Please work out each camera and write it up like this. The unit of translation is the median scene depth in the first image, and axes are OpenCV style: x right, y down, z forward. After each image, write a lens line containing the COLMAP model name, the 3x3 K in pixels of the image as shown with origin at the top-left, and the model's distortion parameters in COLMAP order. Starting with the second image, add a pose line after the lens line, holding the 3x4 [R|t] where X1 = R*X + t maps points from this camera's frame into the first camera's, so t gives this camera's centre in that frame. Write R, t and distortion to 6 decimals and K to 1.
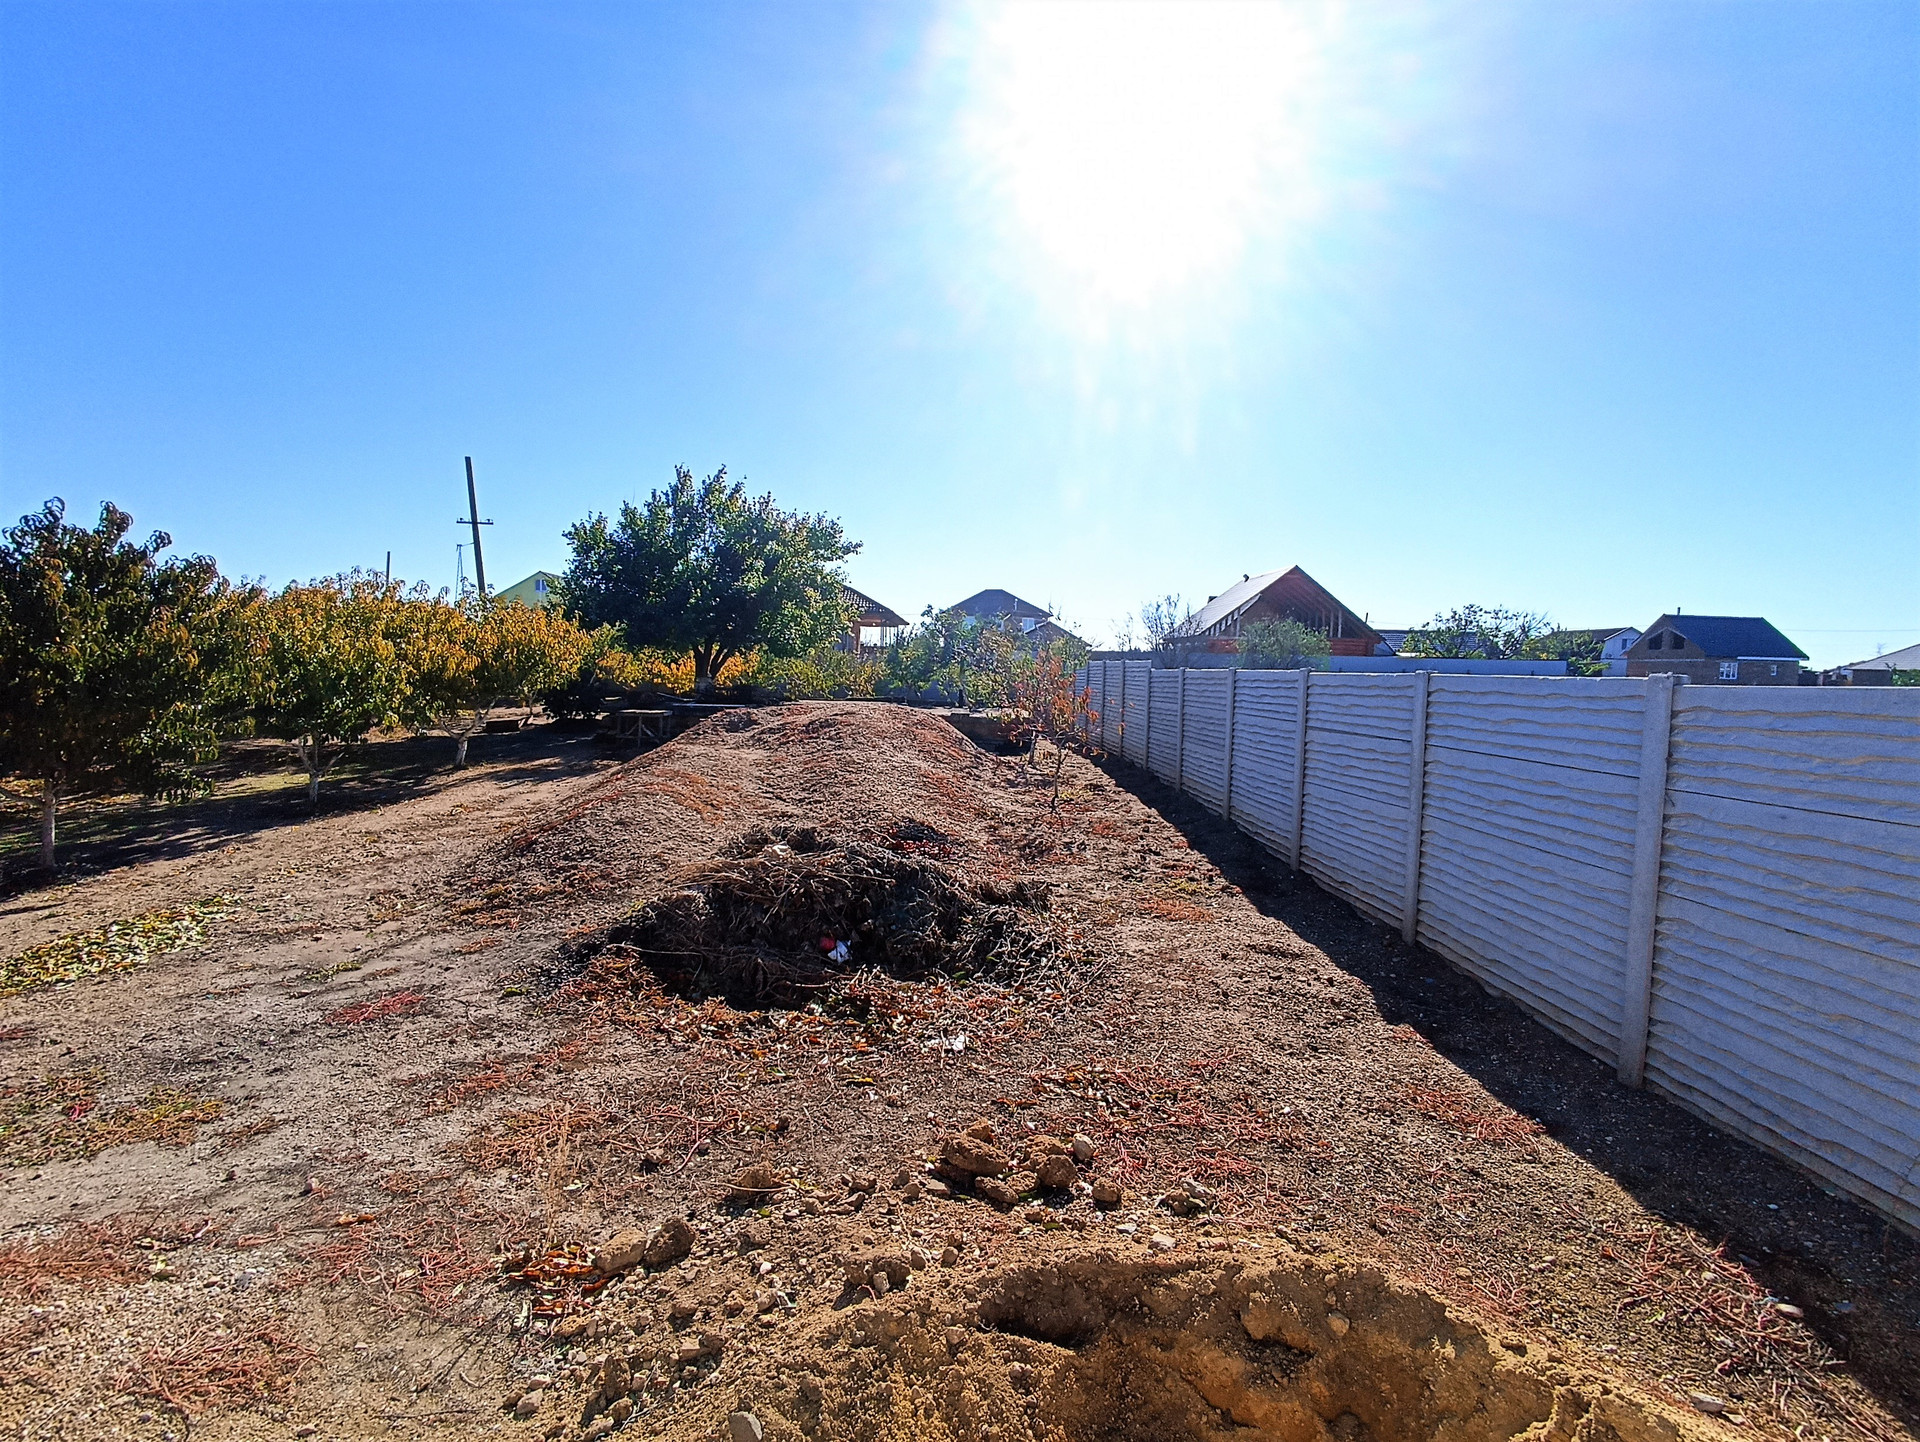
lens RADIAL K [[895.9, 0, 960.0], [0, 895.9, 721.0], [0, 0, 1]] dist [-0.002599, 0.000191]
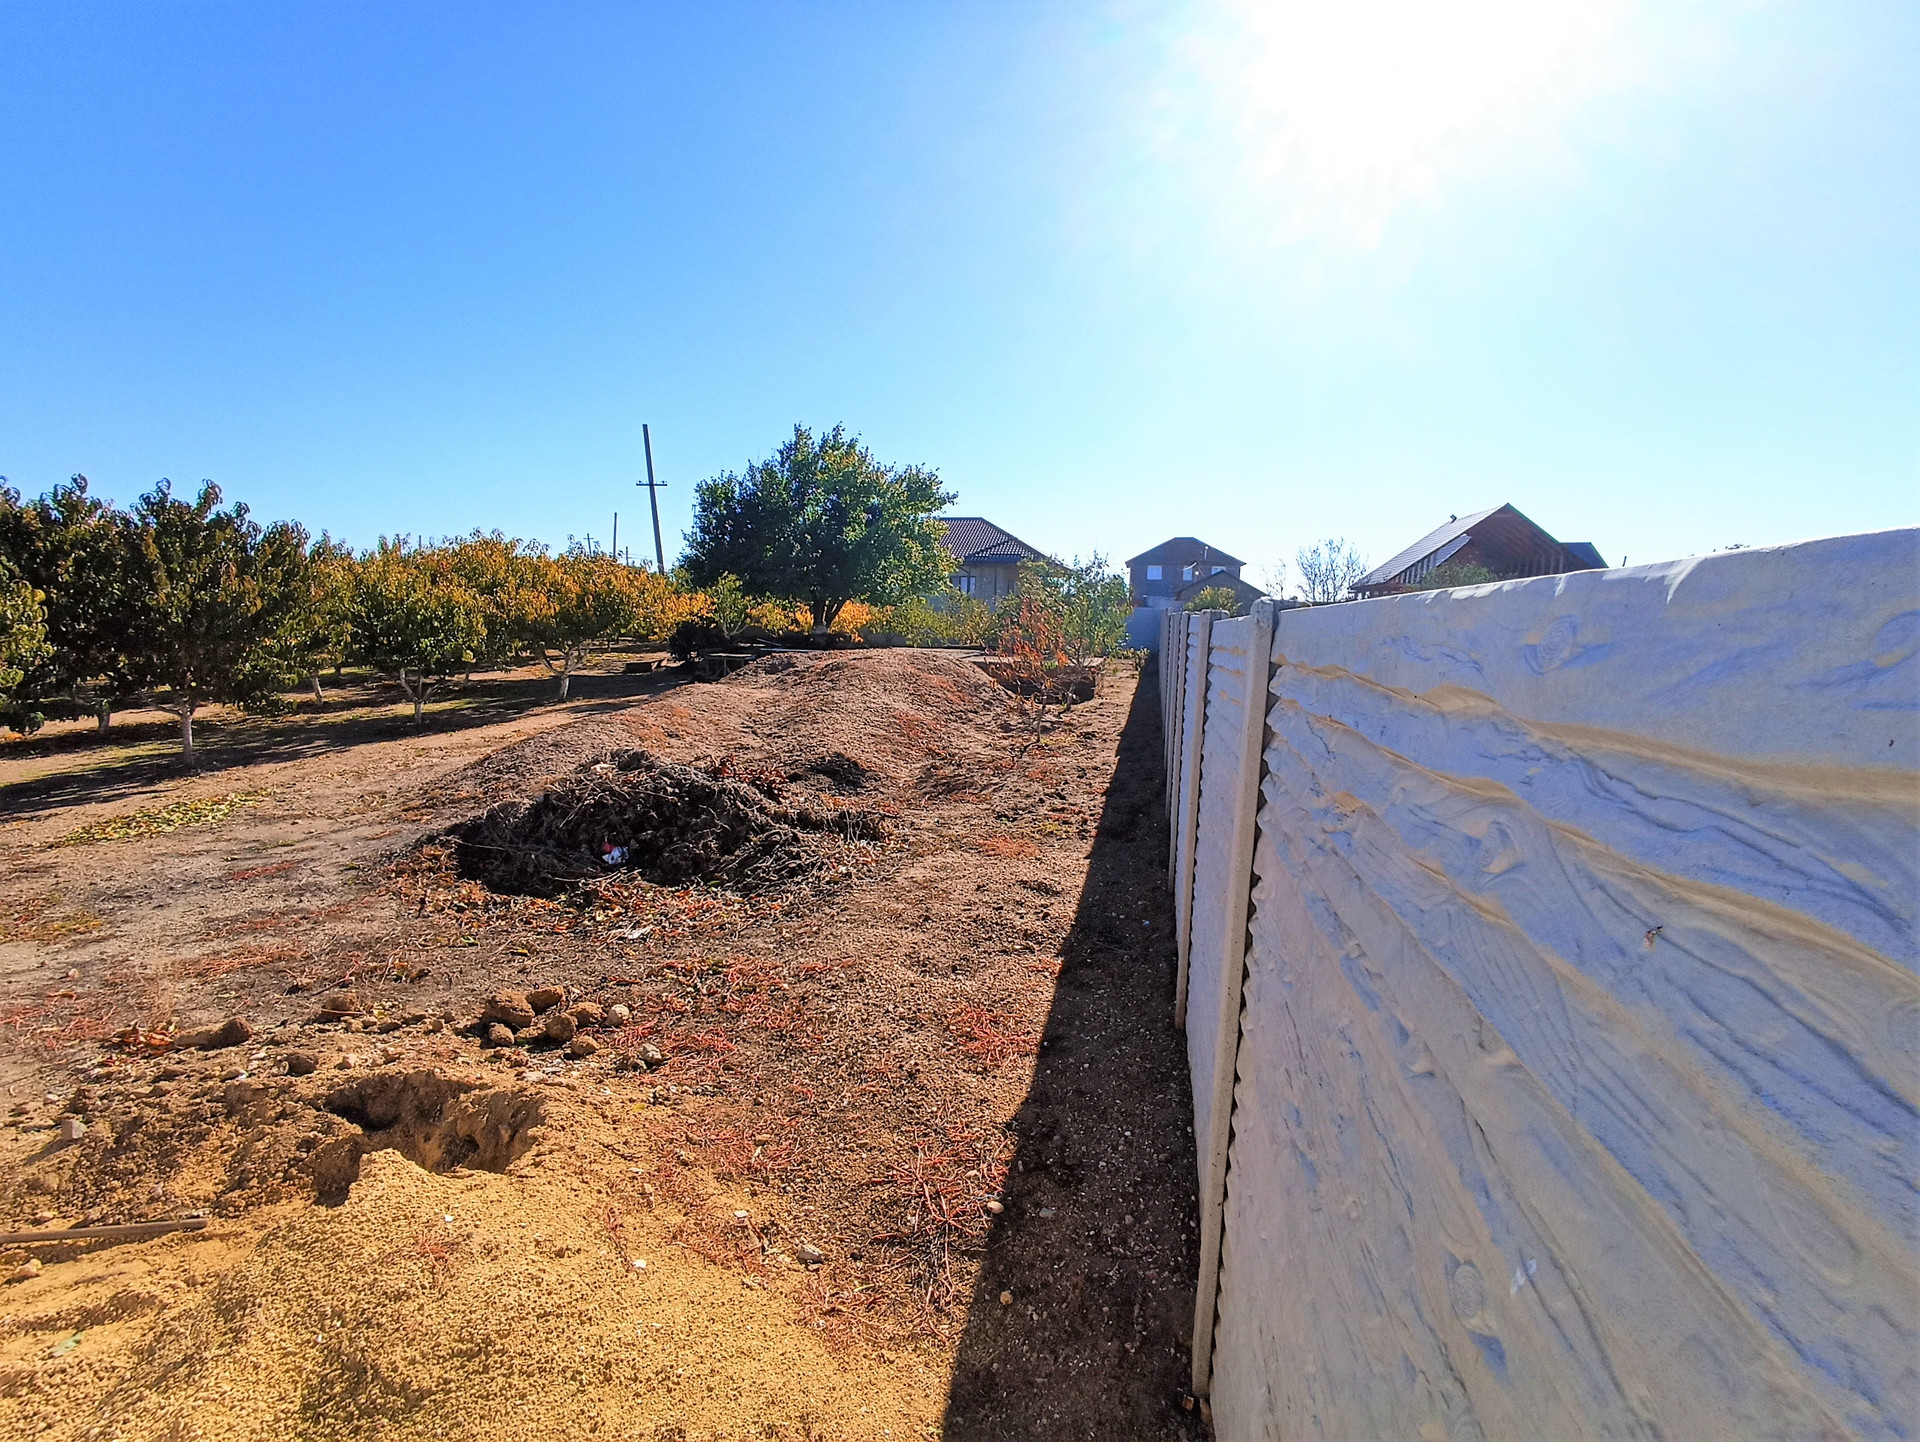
lens RADIAL K [[895.9, 0, 960.0], [0, 895.9, 721.0], [0, 0, 1]] dist [-0.002599, 0.000191]
pose [[0.972066, 0.029854, -0.232799, 0.457738], [-0.017362, 0.998306, 0.055523, 0.010266], [0.234063, -0.049930, 0.970938, -0.006964]]
